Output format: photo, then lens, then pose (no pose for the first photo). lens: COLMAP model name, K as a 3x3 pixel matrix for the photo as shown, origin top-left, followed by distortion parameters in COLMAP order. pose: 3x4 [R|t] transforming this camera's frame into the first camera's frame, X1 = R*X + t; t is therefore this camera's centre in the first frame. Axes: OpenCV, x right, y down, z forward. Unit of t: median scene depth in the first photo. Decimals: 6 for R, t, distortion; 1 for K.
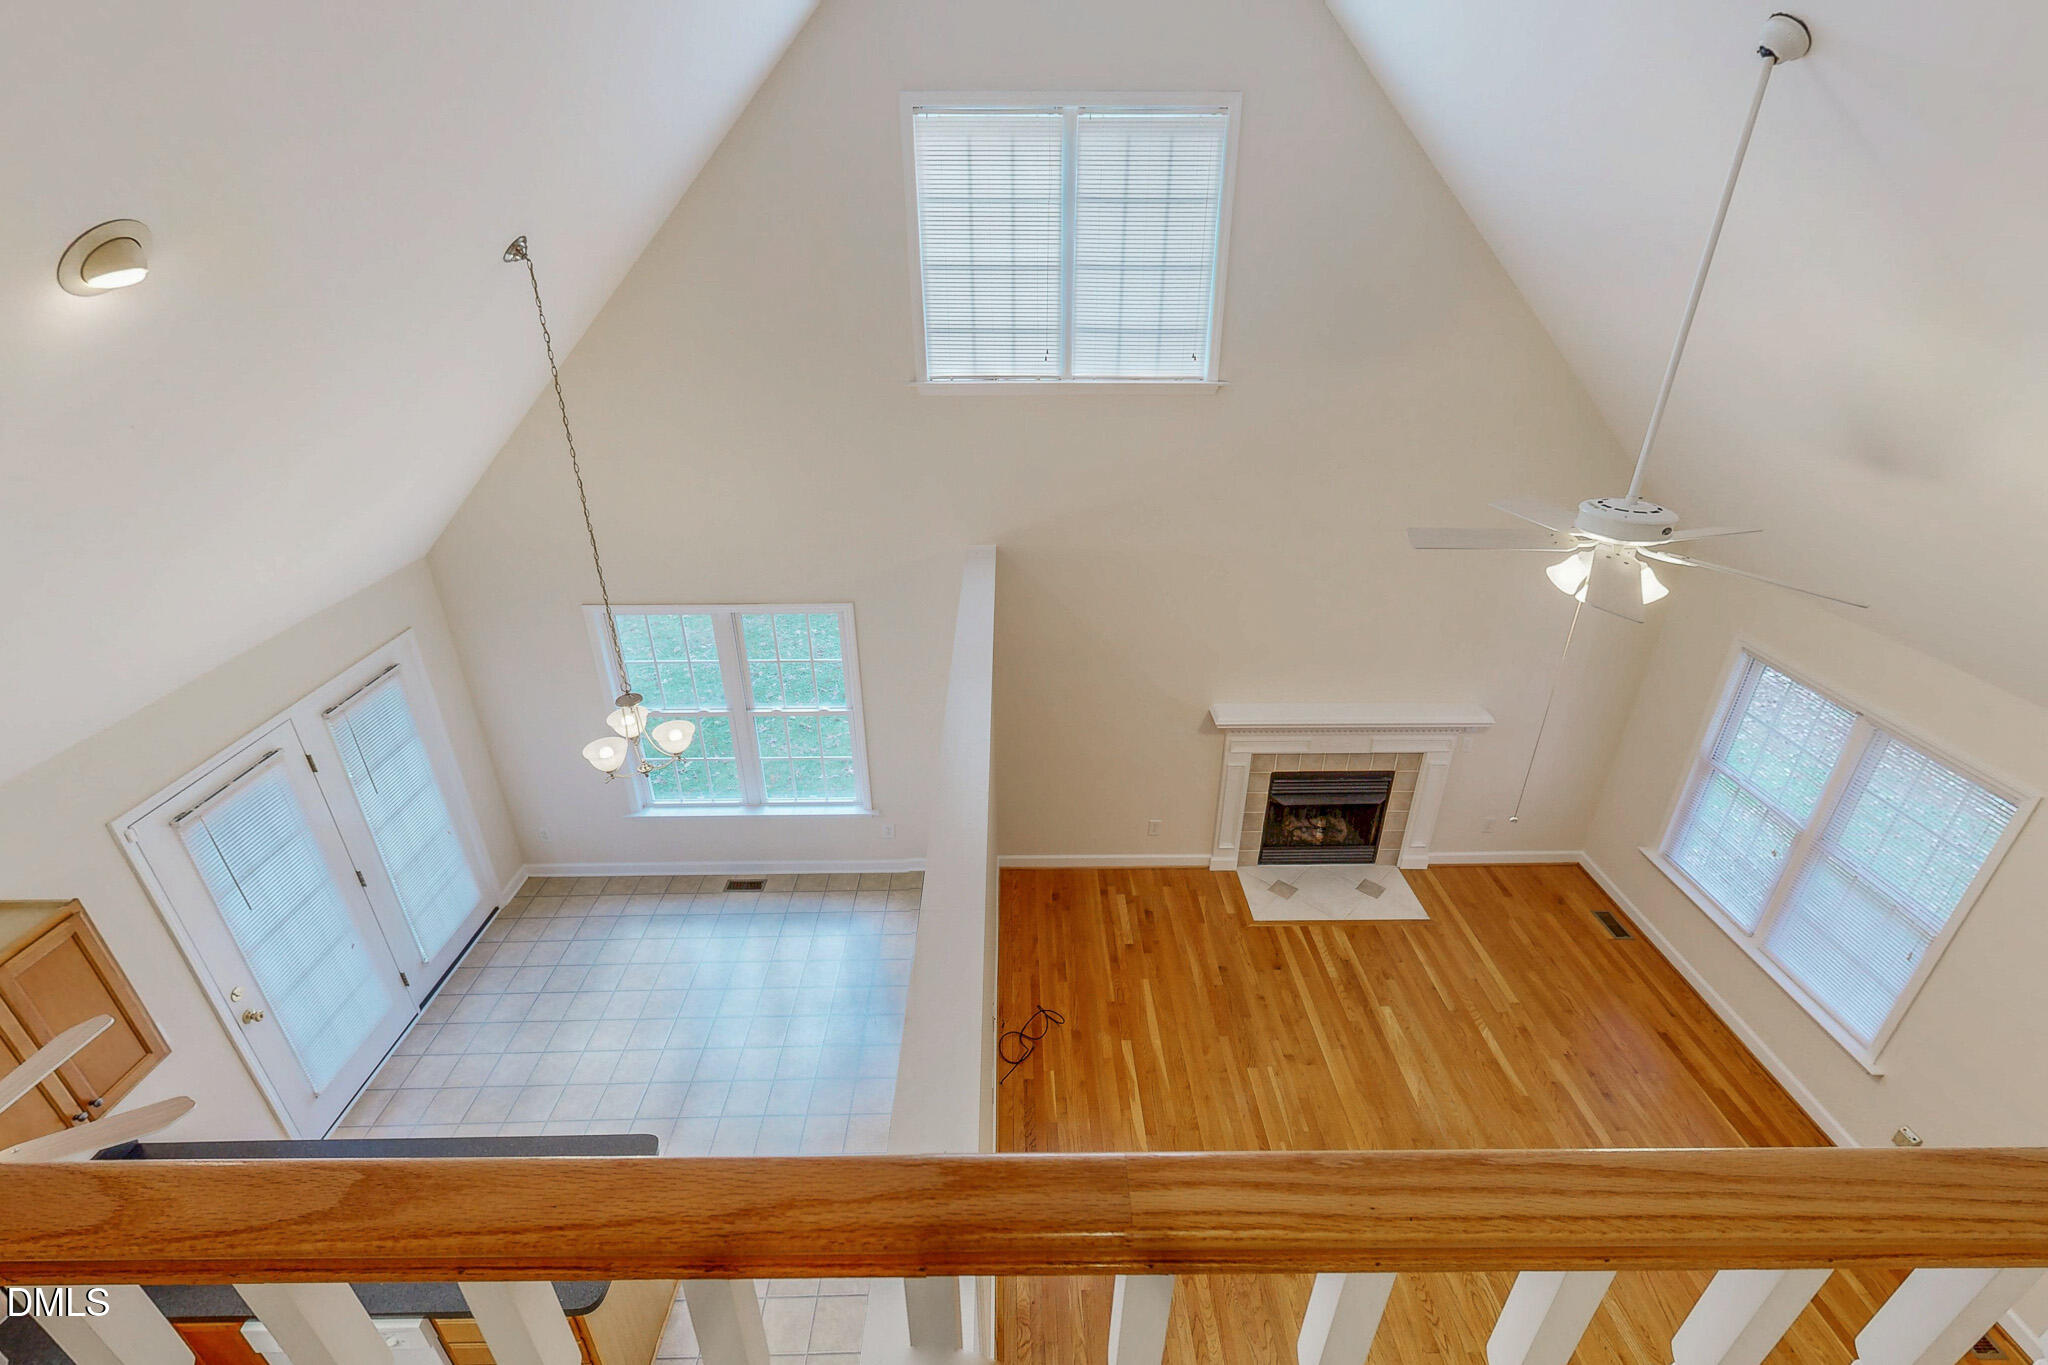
lens RADIAL K [[892.8, 0, 1020.4], [0, 892.8, 690.0], [0, 0, 1]] dist [0.000699, -0.000091]
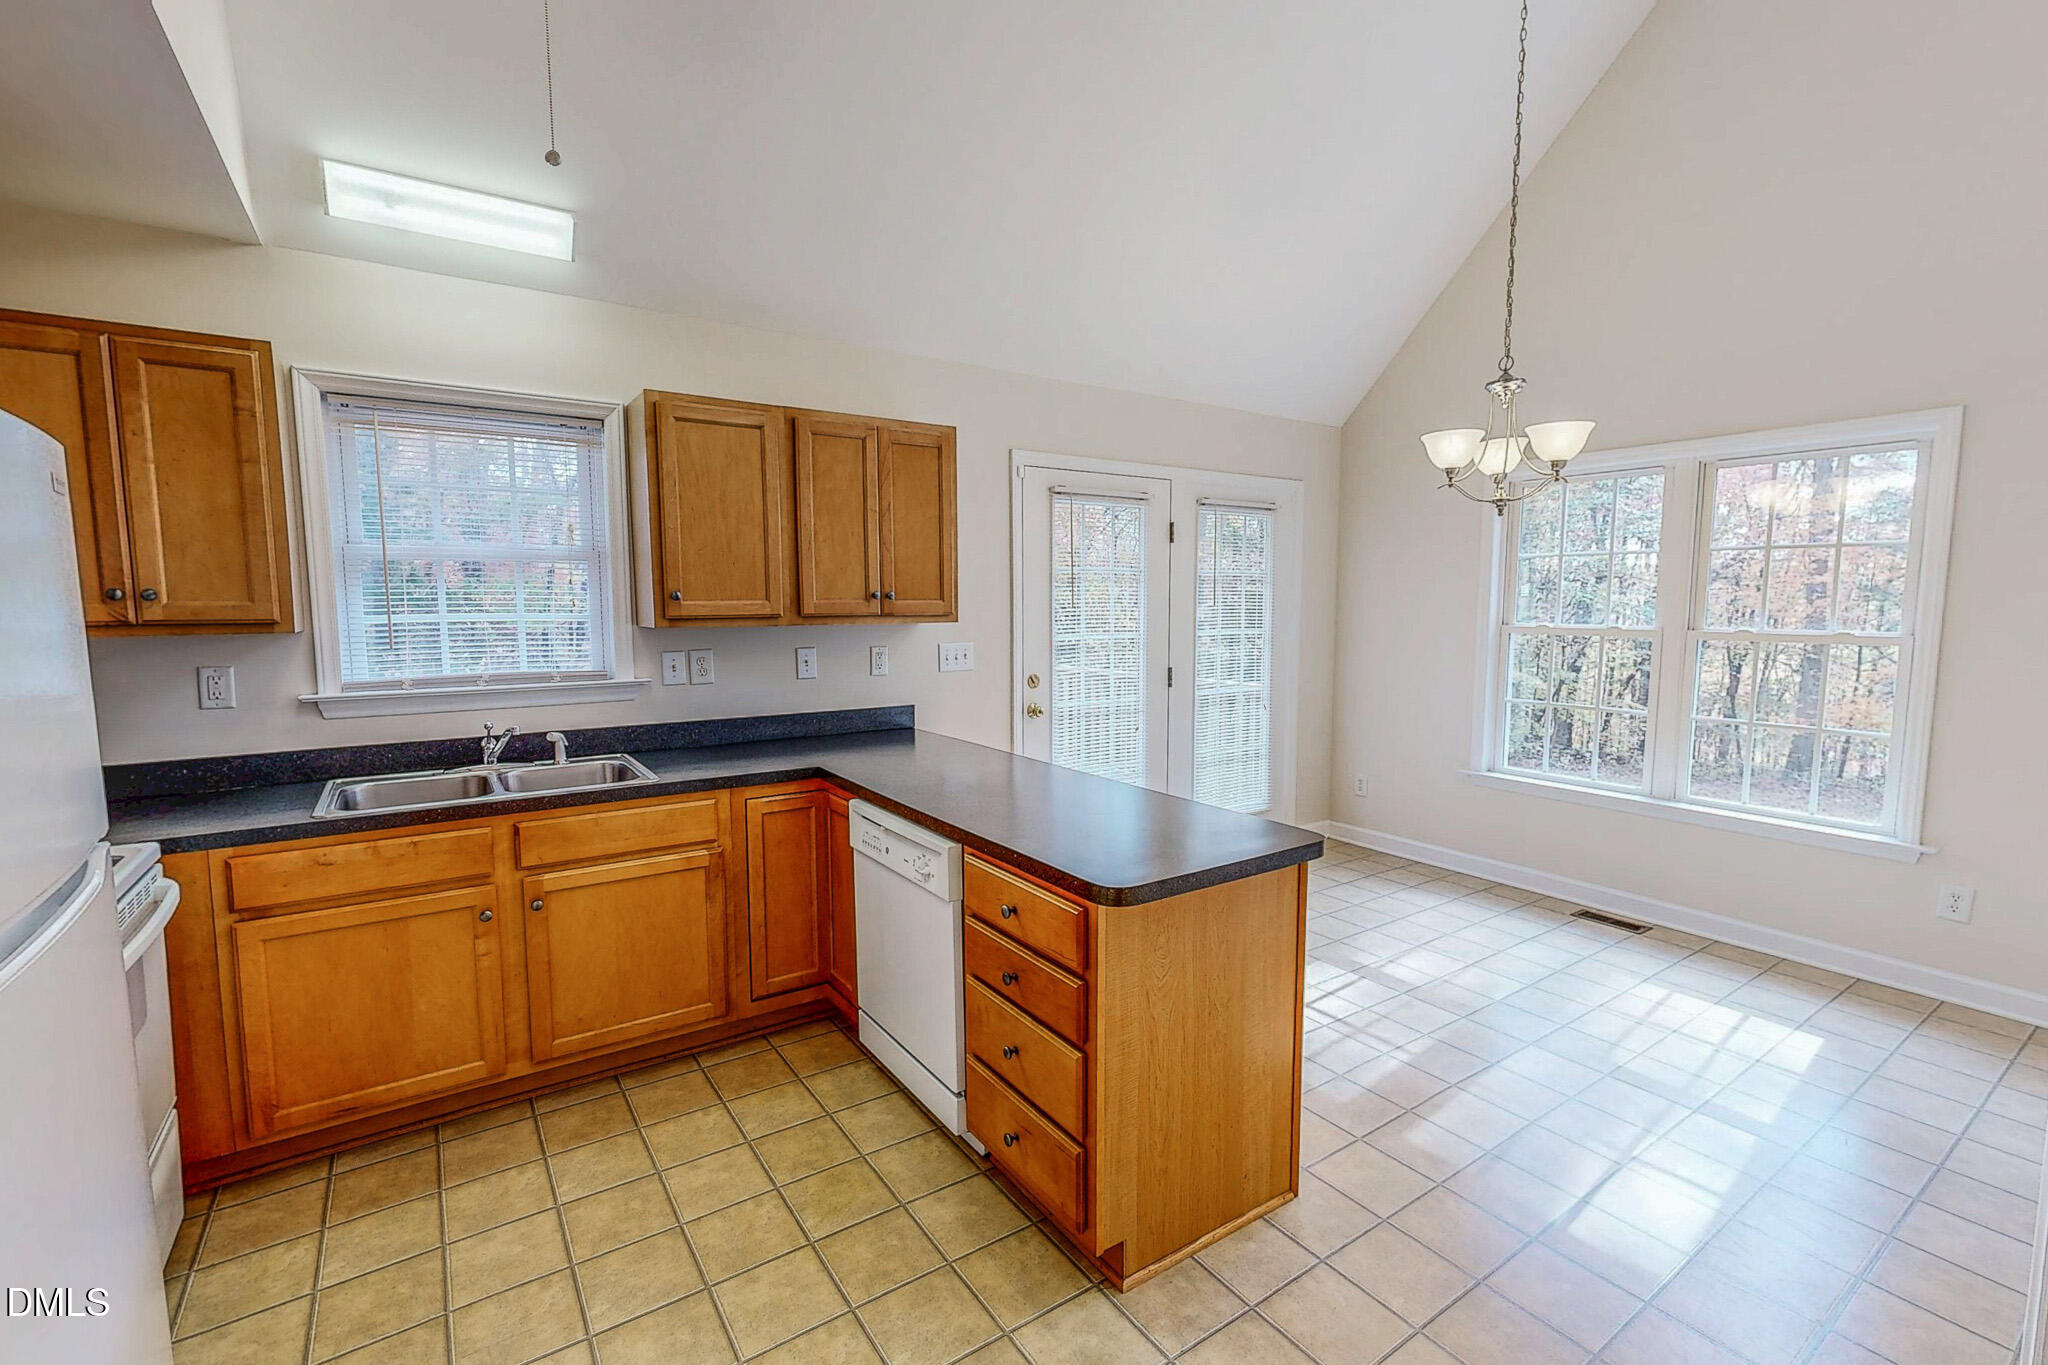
lens RADIAL K [[890.7, 0, 1027.9], [0, 890.7, 683.6], [0, 0, 1]] dist [0.002131, 0.000169]
pose [[0.548849, 0.083333, -0.831757, -0.028278], [-0.382743, 0.909643, -0.161423, 0.357092], [0.743151, 0.406946, 0.531152, 0.324074]]
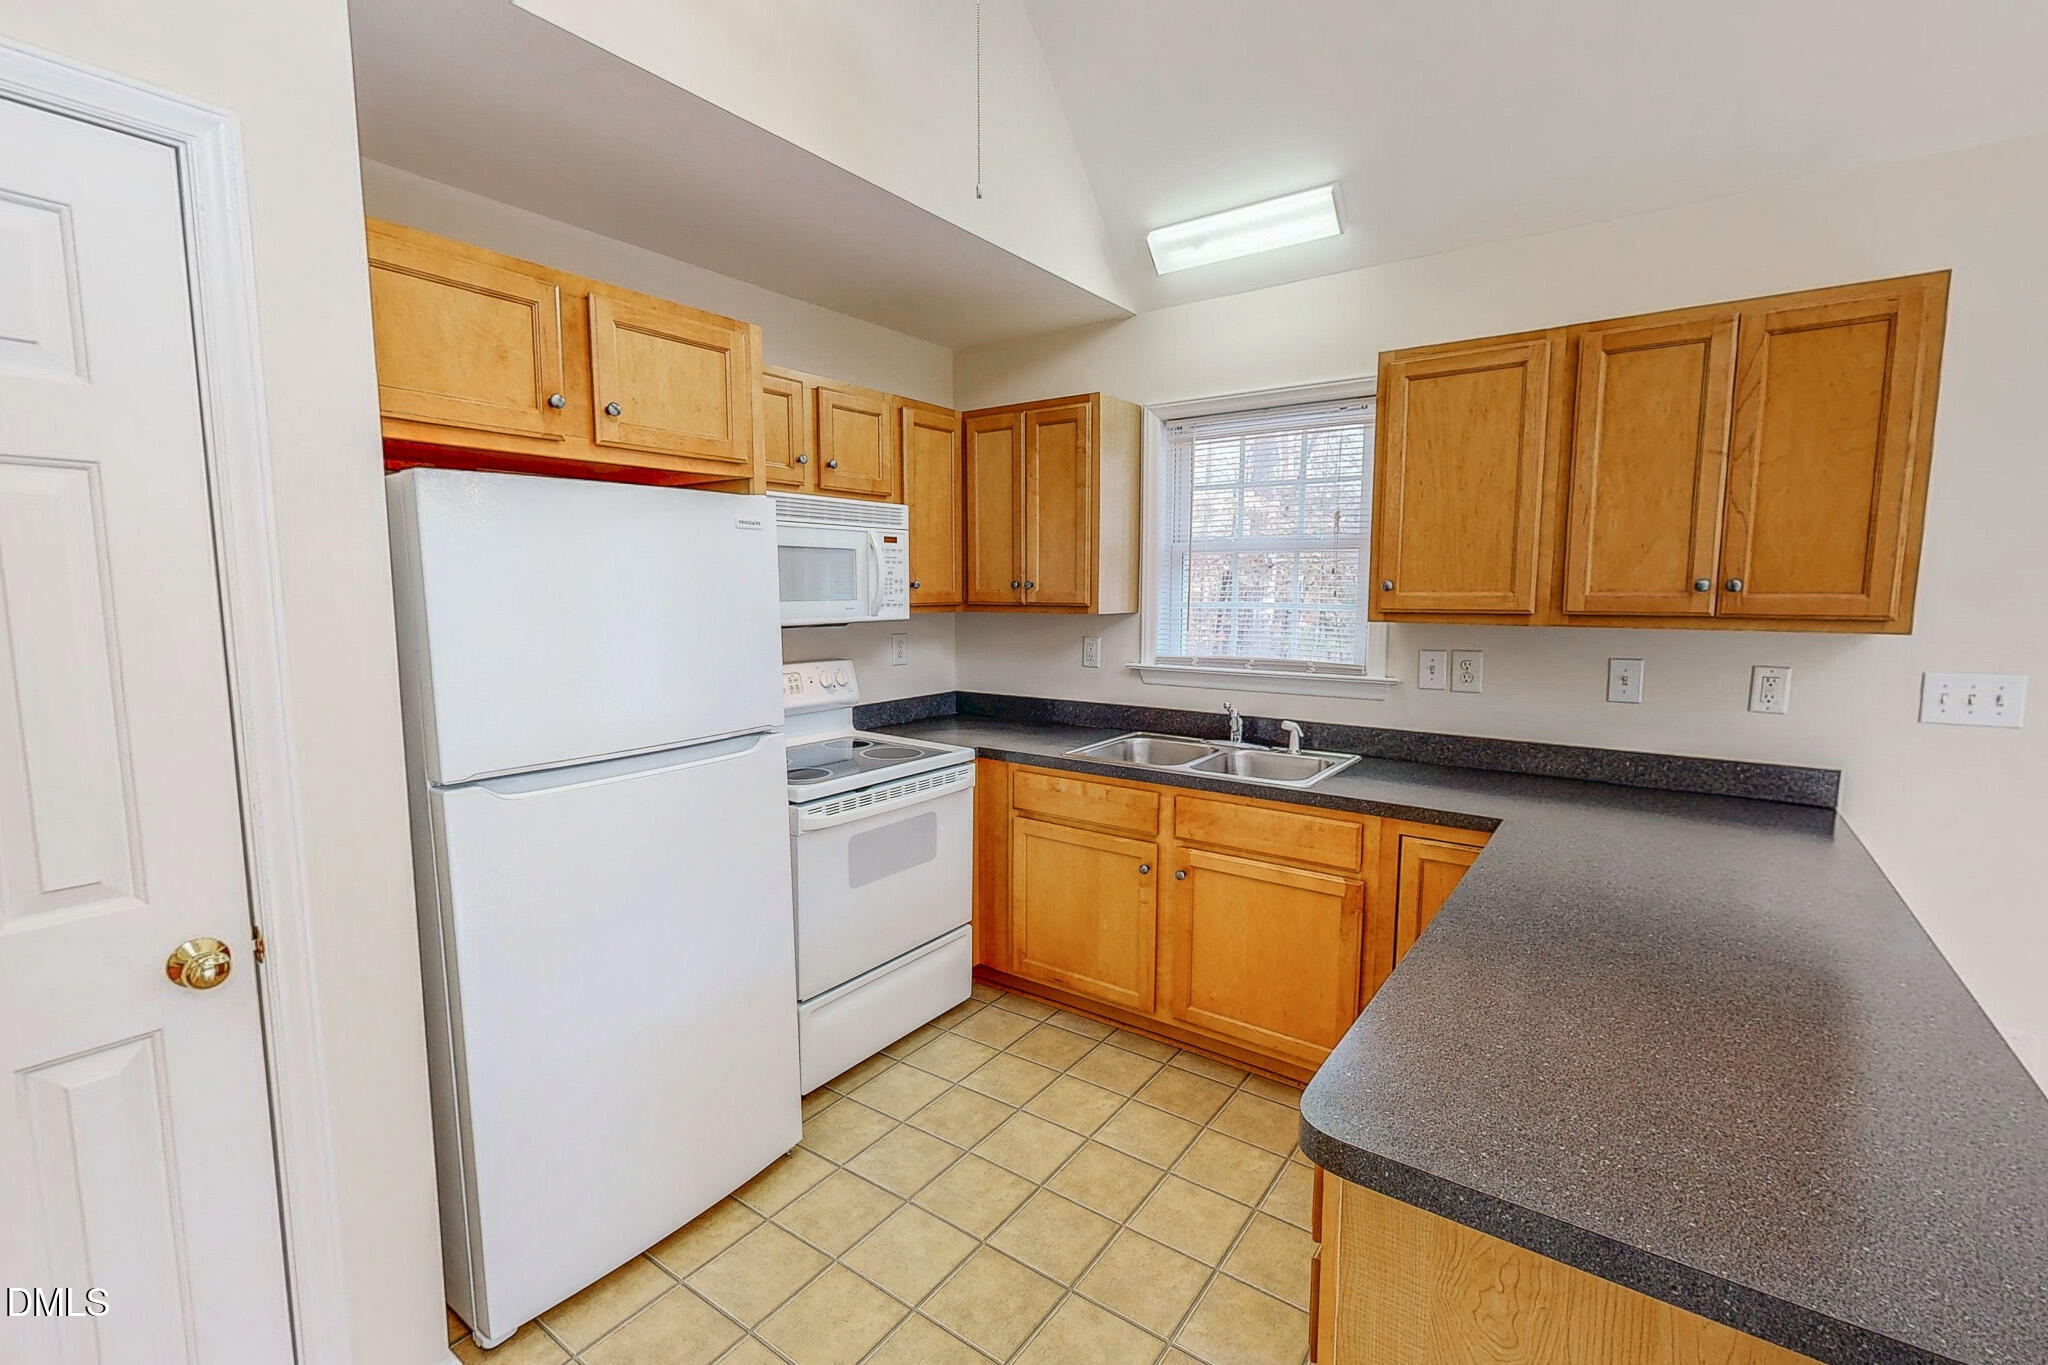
lens RADIAL K [[894.0, 0, 1026.8], [0, 894.0, 685.7], [0, 0, 1]] dist [-0.000127, -0.000220]
pose [[-0.598398, 0.092789, -0.795808, -0.098135], [-0.364402, 0.853070, 0.373474, 0.252210], [0.713534, 0.513480, -0.476663, 0.525896]]
